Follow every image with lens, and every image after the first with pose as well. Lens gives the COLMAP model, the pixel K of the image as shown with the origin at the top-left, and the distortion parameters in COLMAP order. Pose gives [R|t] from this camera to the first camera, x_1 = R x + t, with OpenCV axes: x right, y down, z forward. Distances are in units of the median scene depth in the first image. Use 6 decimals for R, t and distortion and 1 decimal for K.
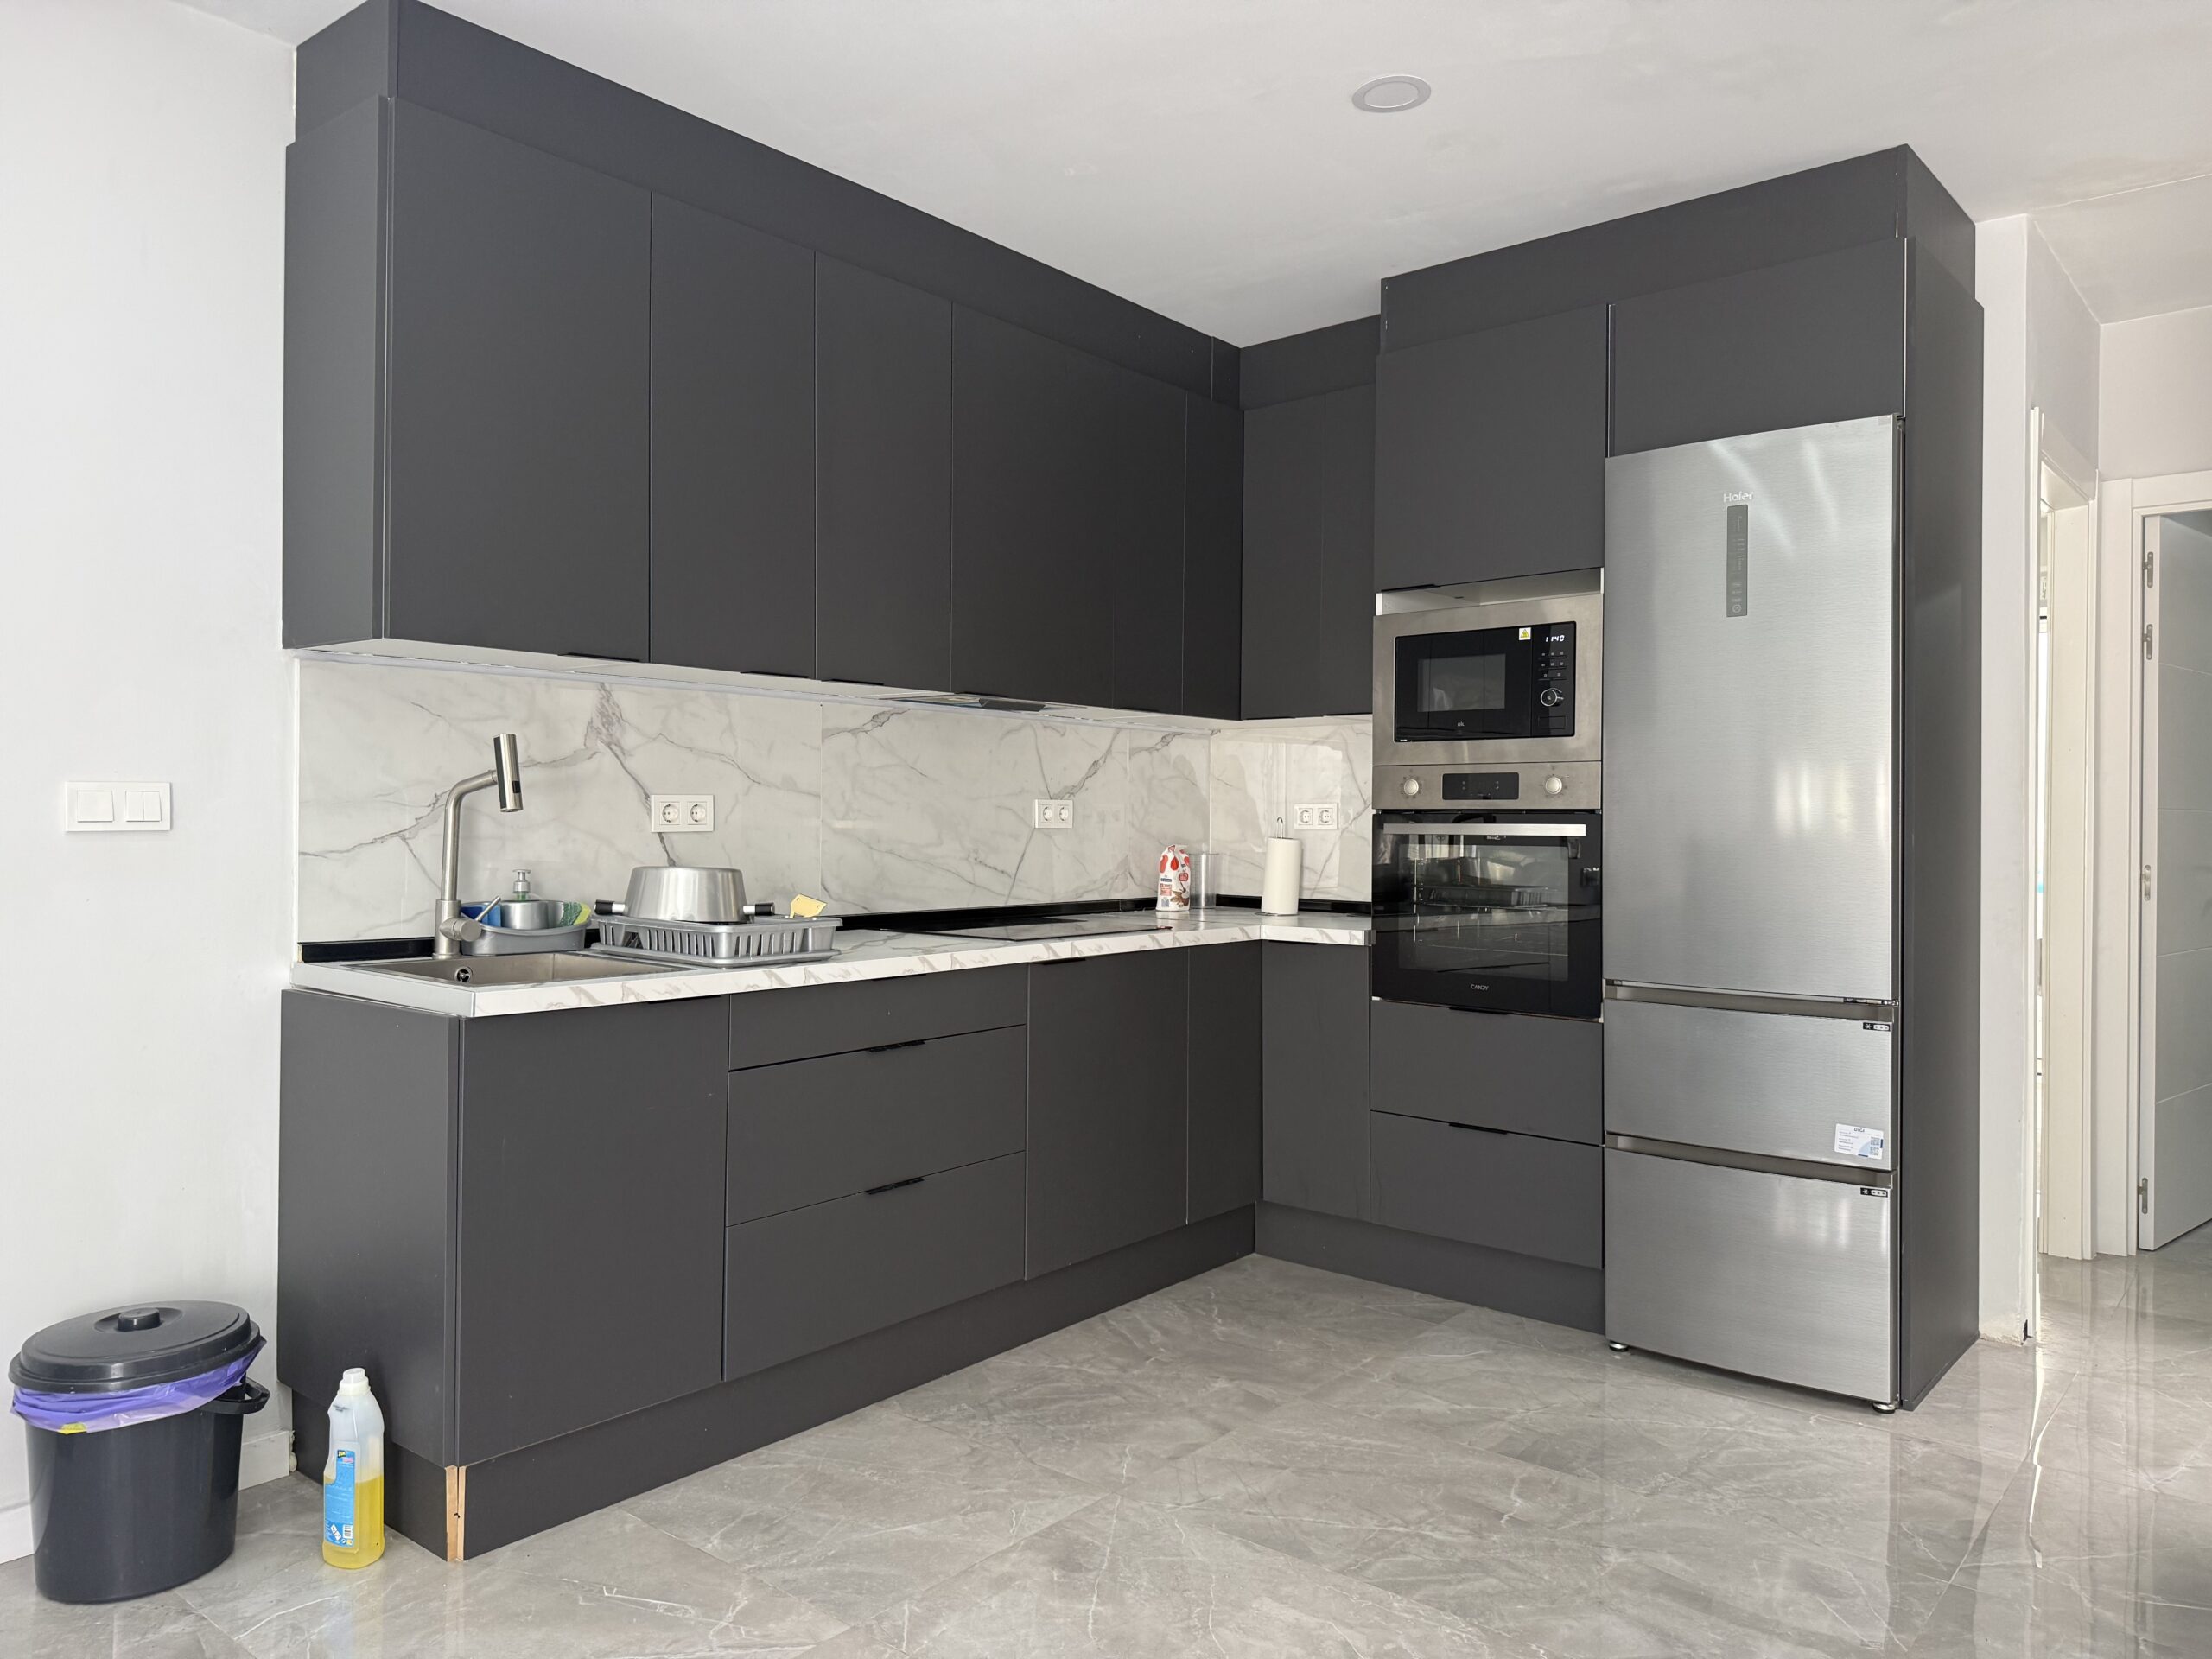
lens RADIAL K [[1553.7, 0, 1105.3], [0, 1553.7, 824.4], [0, 0, 1]] dist [0.057465, -0.067213]
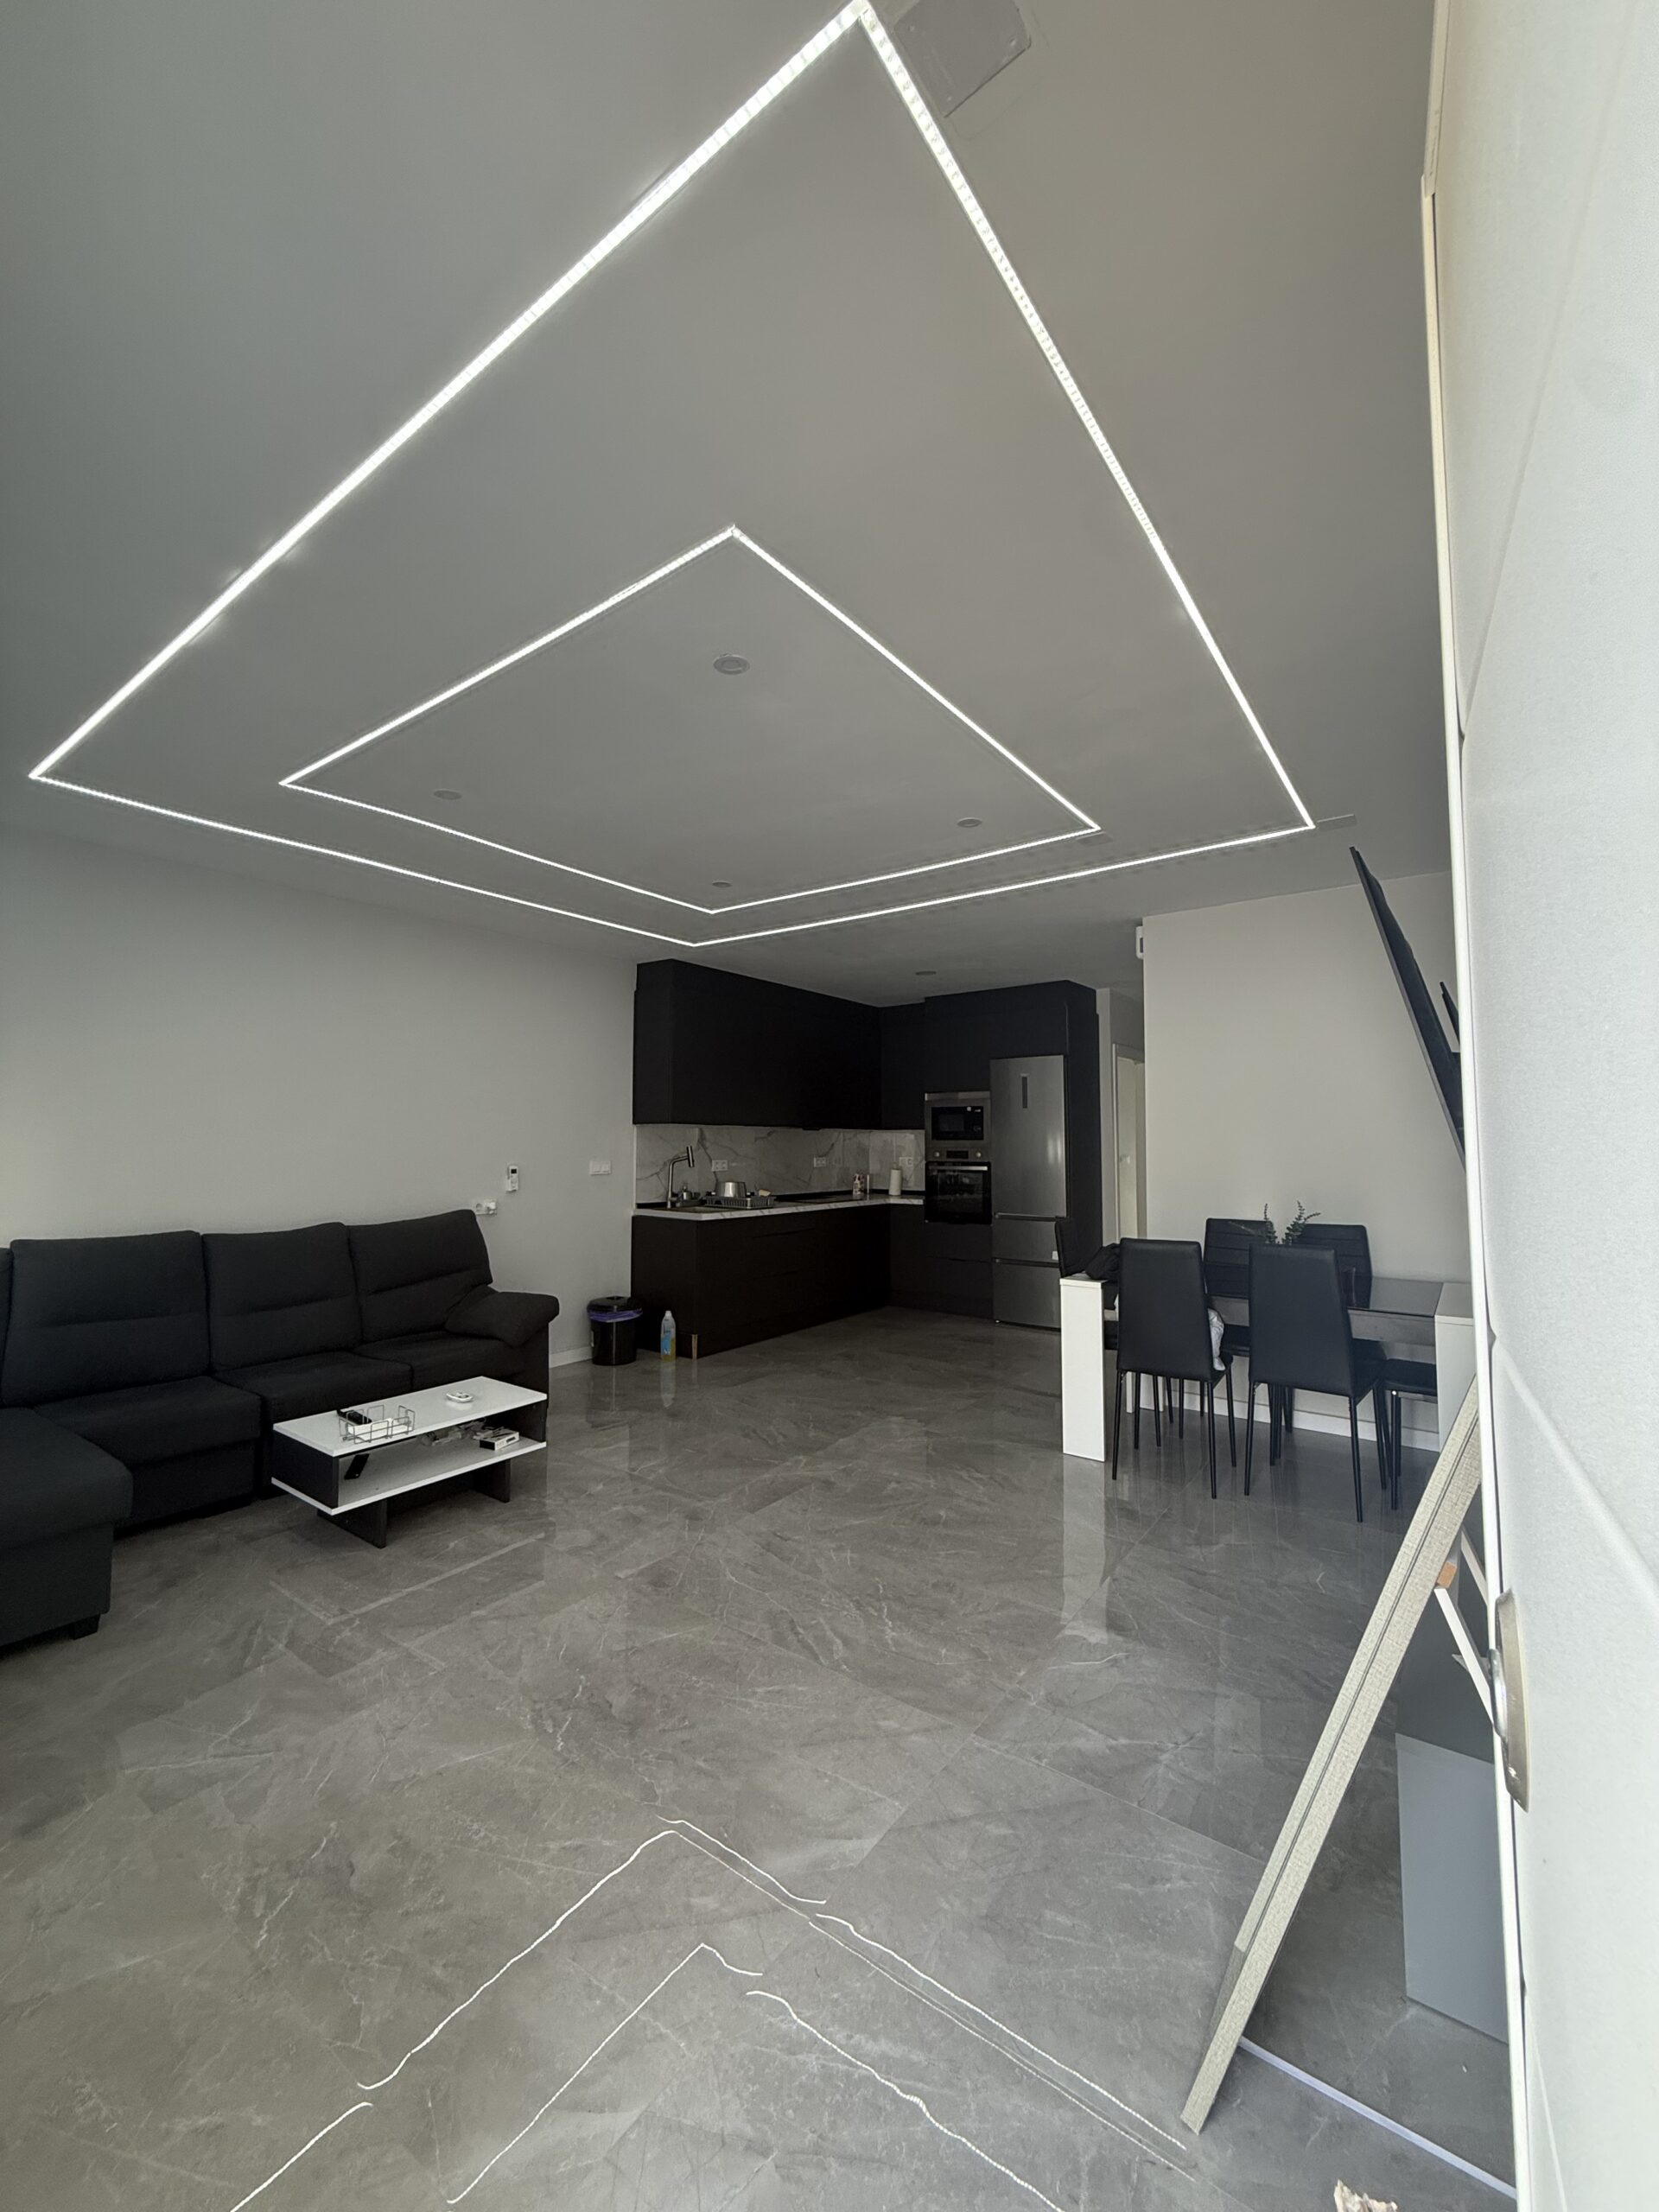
lens RADIAL K [[885.1, 0, 824.9], [0, 885.1, 1102.1], [0, 0, 1]] dist [0.001616, -0.000111]
pose [[0.998750, -0.004168, 0.049807, -0.134672], [0.006830, 0.998551, -0.053379, -0.039334], [-0.049512, 0.053652, 0.997331, -0.891680]]
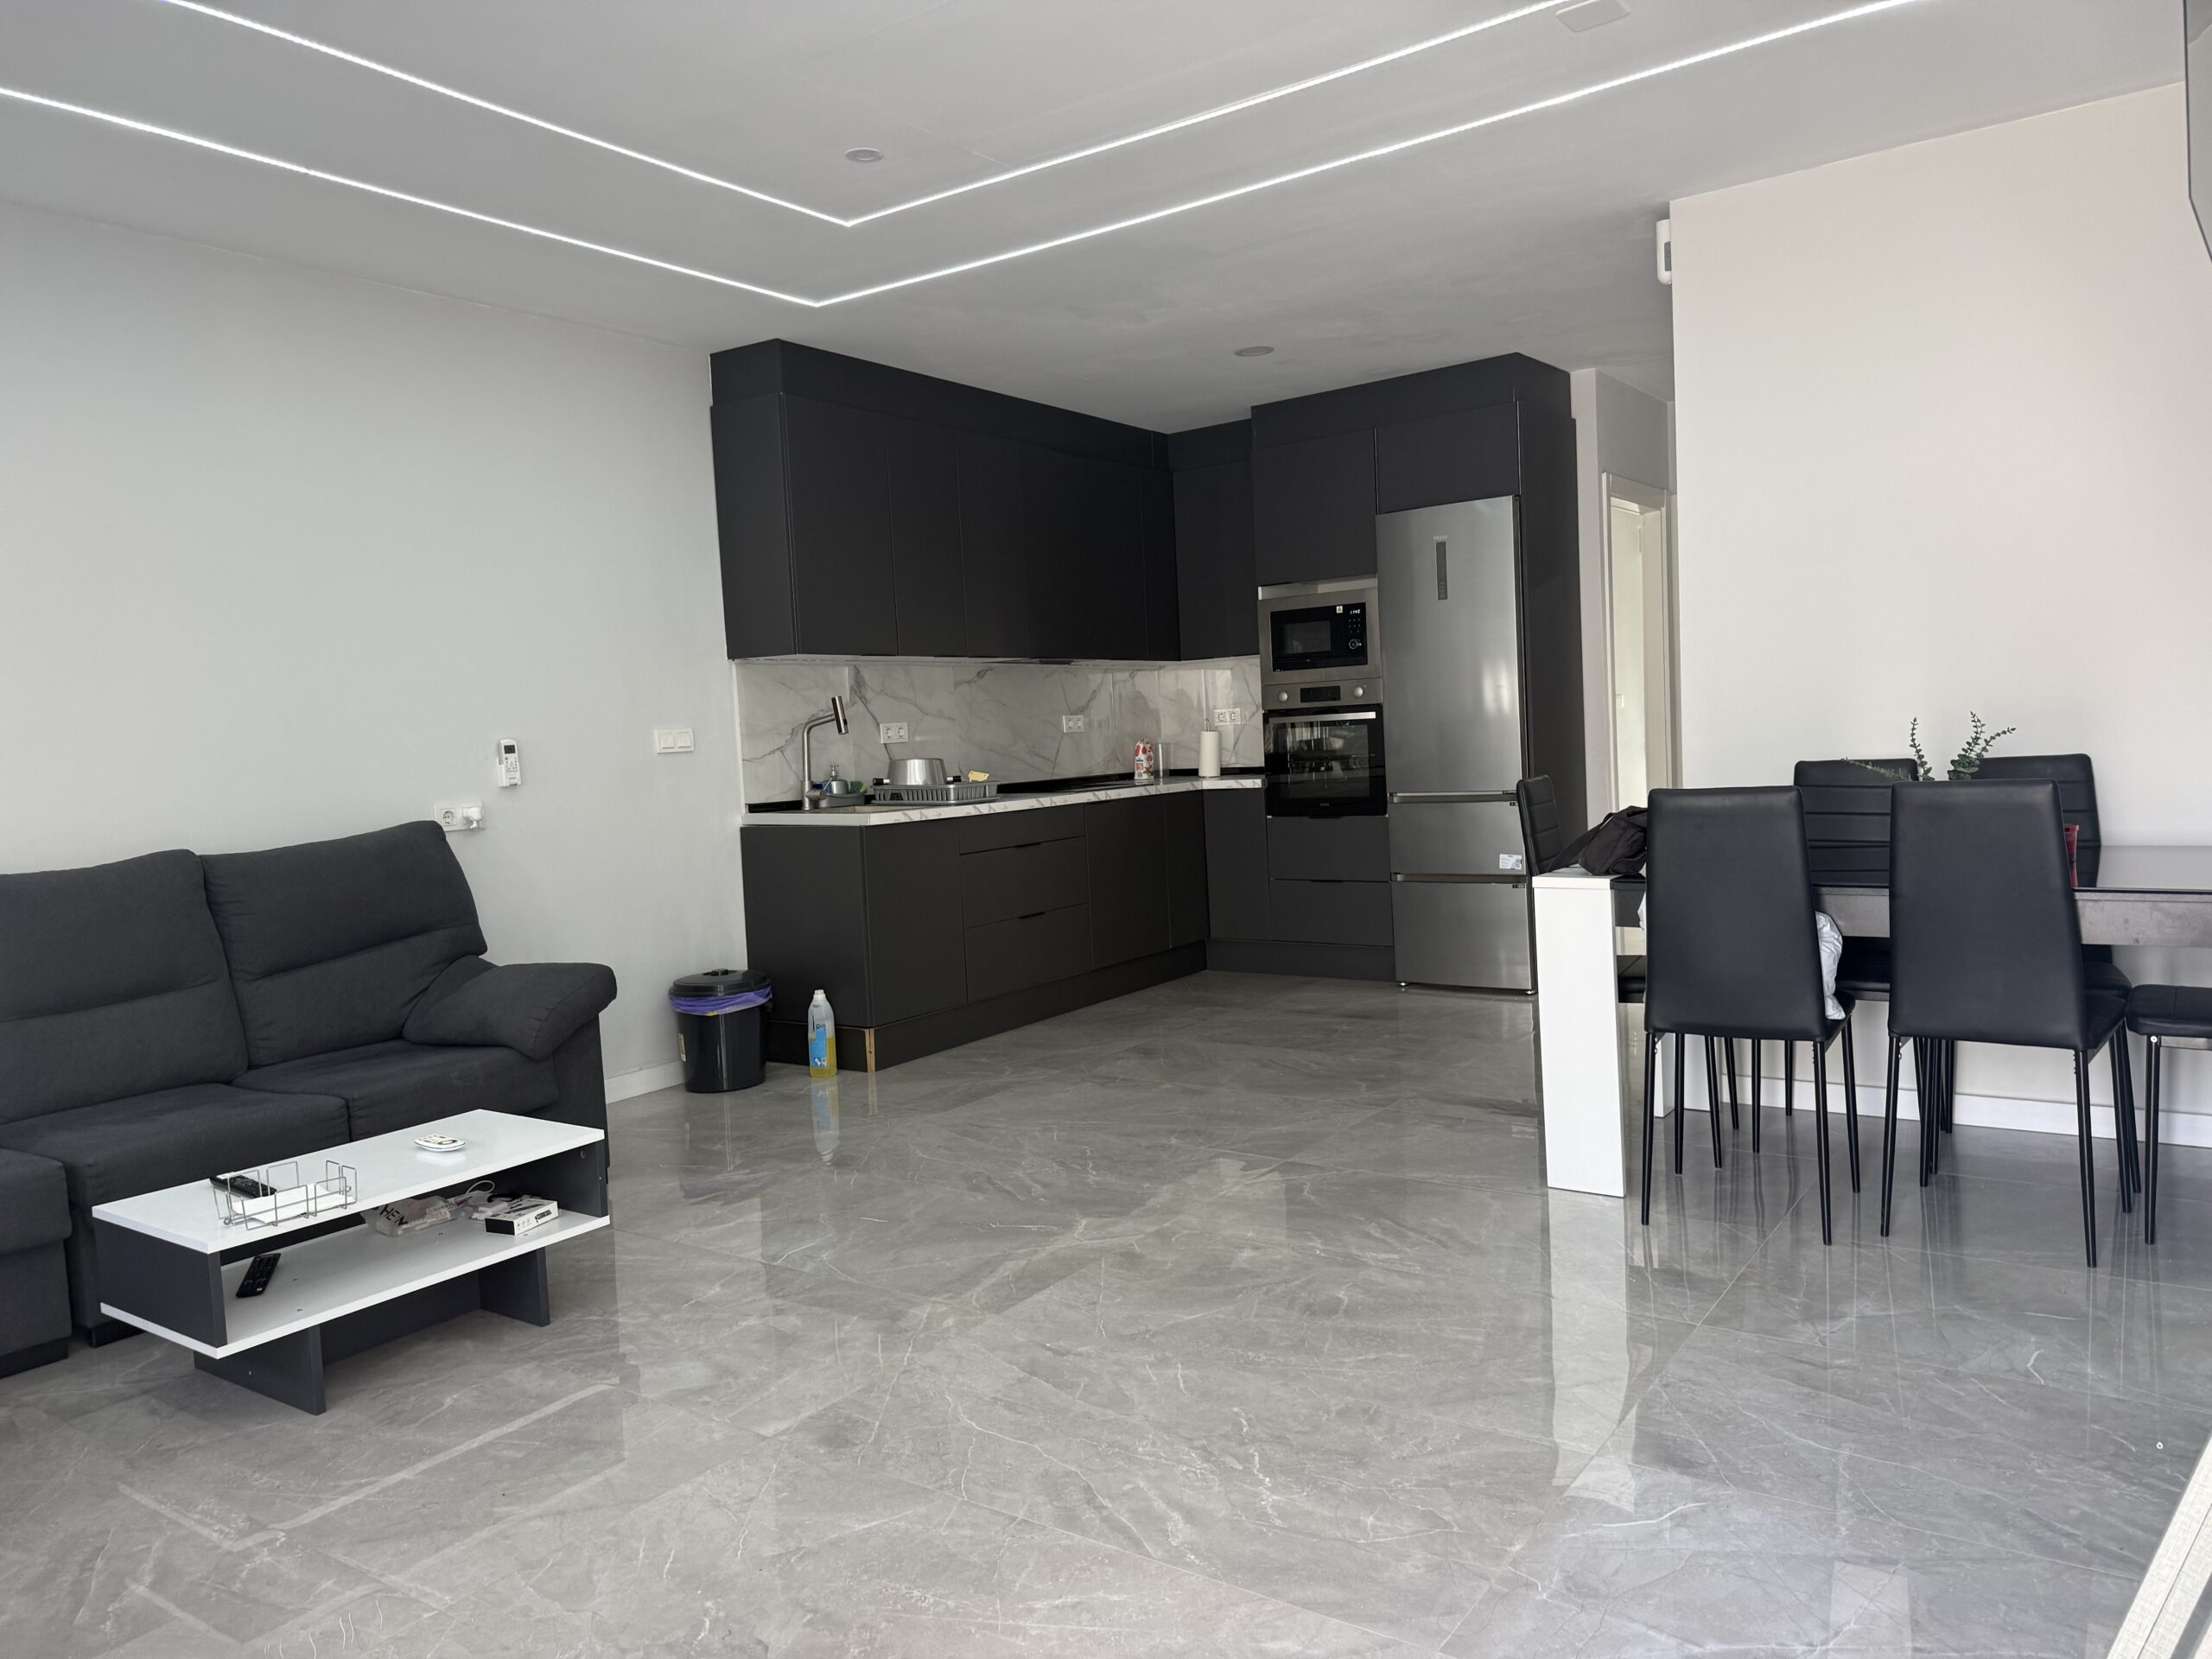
lens RADIAL K [[1553.7, 0, 1110.0], [0, 1553.7, 821.5], [0, 0, 1]] dist [0.057465, -0.067213]
pose [[0.995527, -0.060434, 0.072624, -0.150183], [0.056523, 0.996899, 0.054744, 0.010867], [-0.075707, -0.050394, 0.995856, -0.829414]]
